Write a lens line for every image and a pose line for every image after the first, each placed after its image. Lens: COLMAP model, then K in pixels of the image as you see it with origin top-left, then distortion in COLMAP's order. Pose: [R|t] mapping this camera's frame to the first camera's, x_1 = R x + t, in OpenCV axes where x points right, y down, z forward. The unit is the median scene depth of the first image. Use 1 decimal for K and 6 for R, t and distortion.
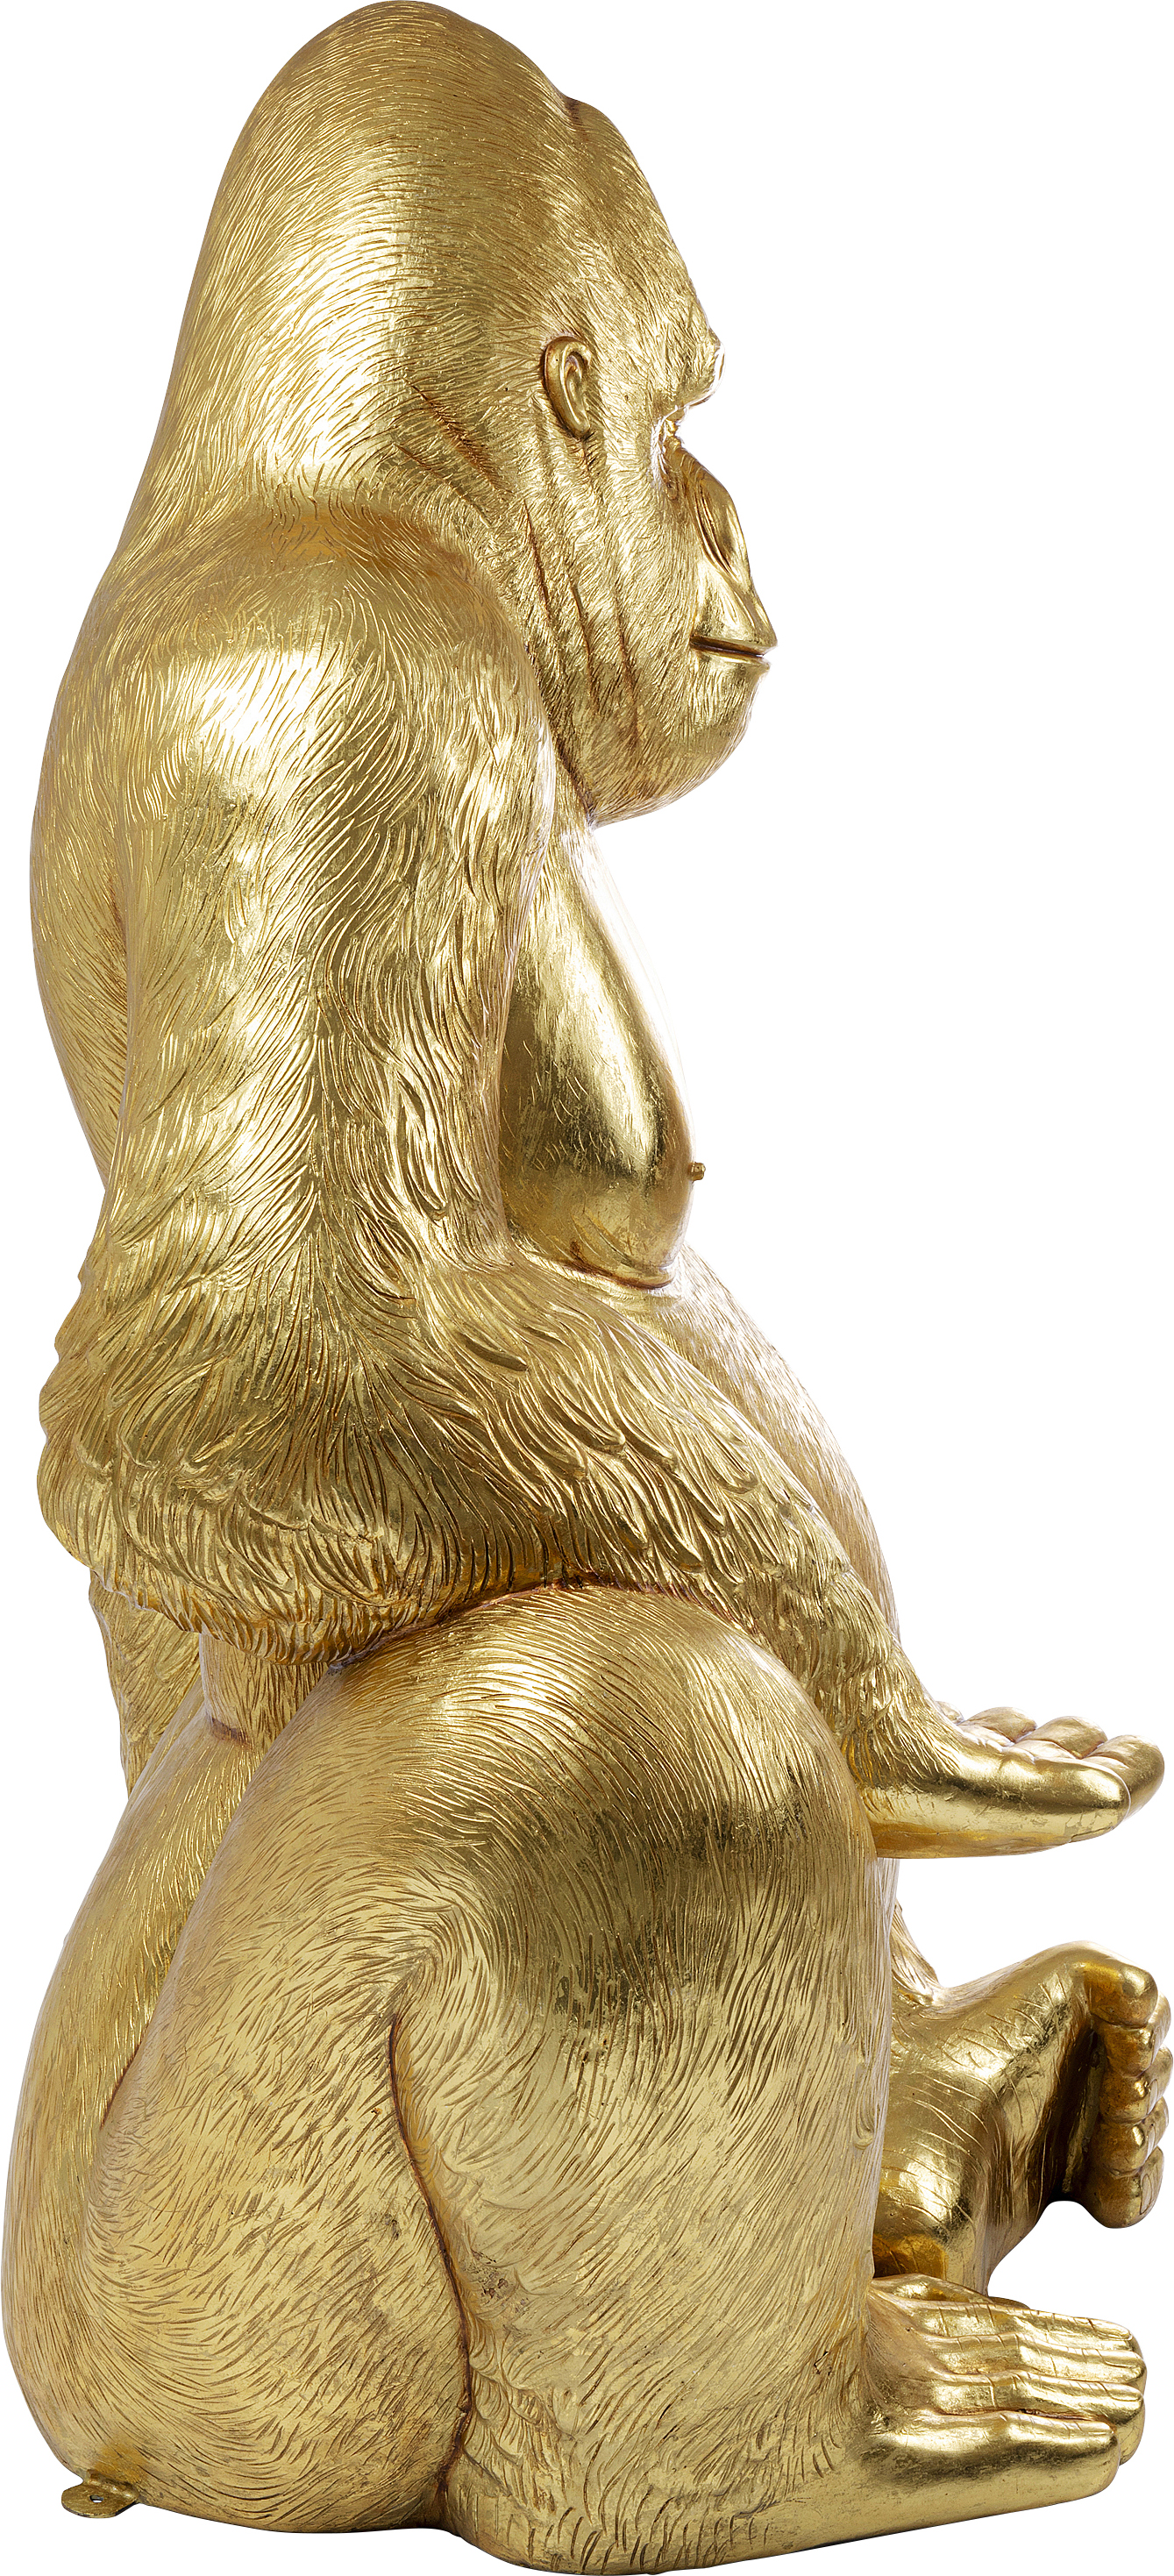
lens RADIAL K [[4143.5, 0, 587.8], [0, 4143.5, 1288.8], [0, 0, 1]] dist [-0.040965, 0.000000]
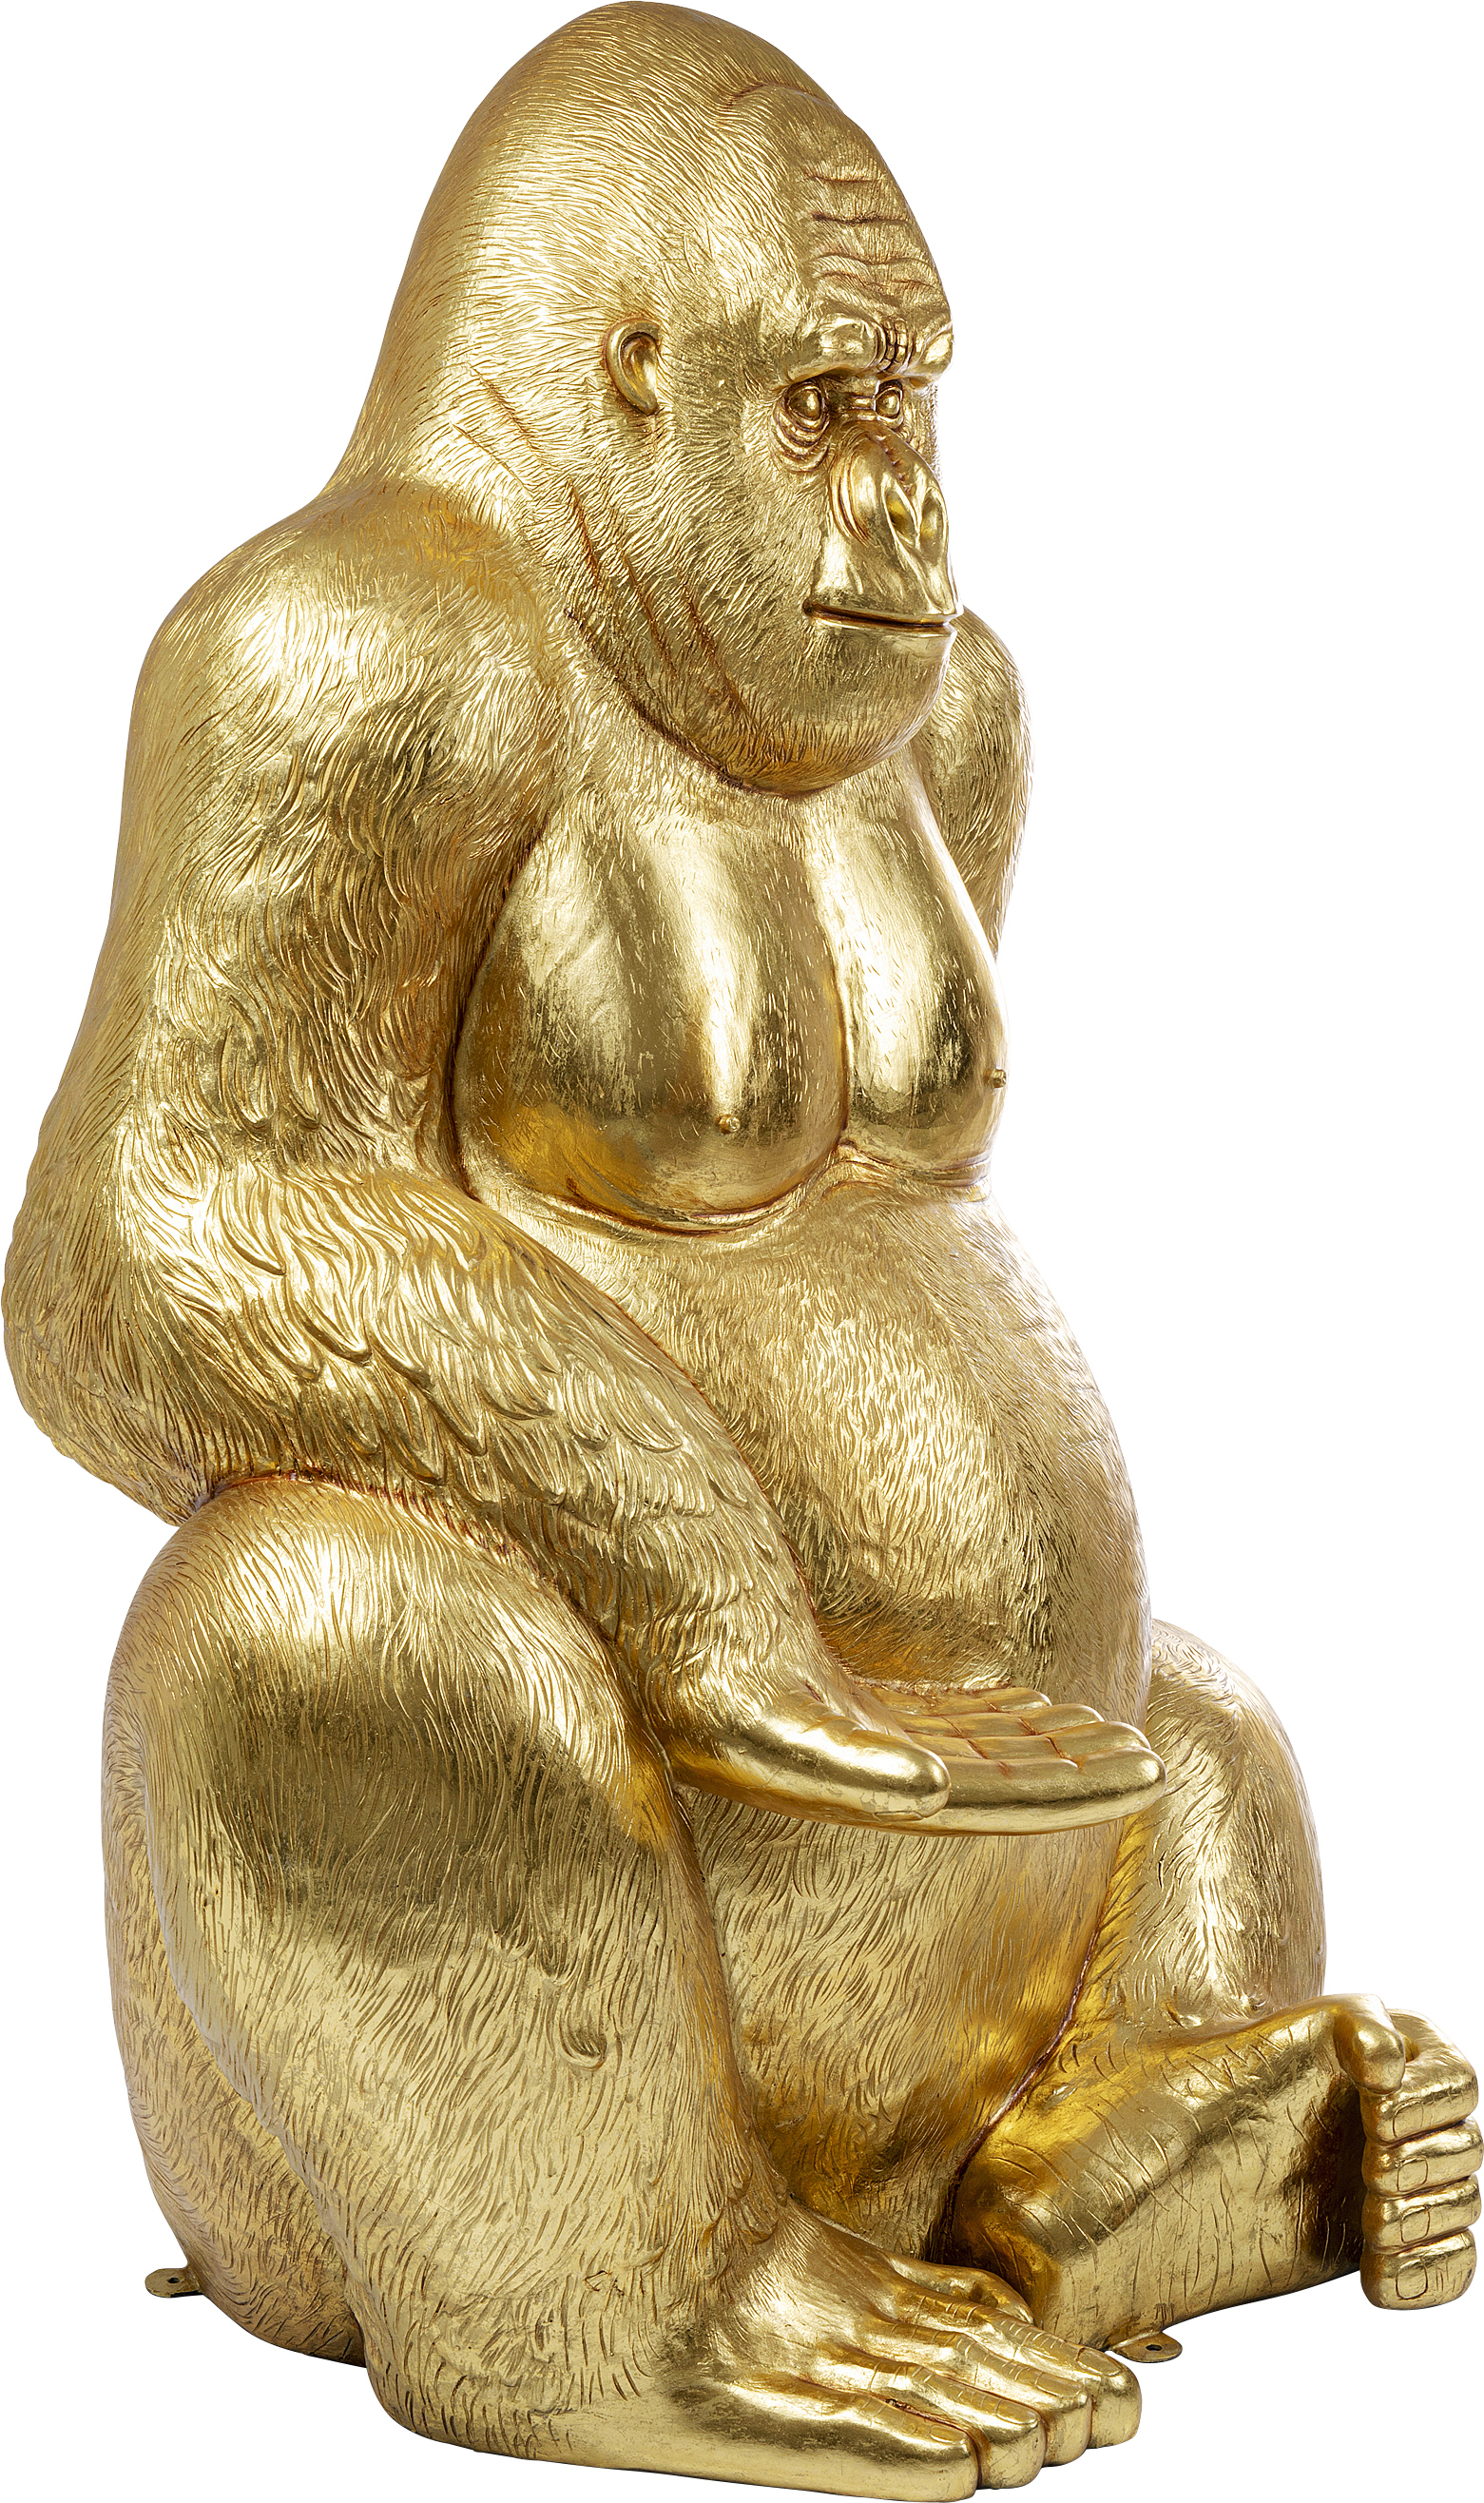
lens RADIAL K [[4487.7, 0, 736.0], [0, 4487.7, 1179.0], [0, 0, 1]] dist [-0.046234, 0.000000]
pose [[0.812799, 0.081124, -0.576868, 0.702127], [-0.097147, 0.995265, 0.003084, -0.019162], [0.574387, 0.053534, 0.816831, 0.096707]]
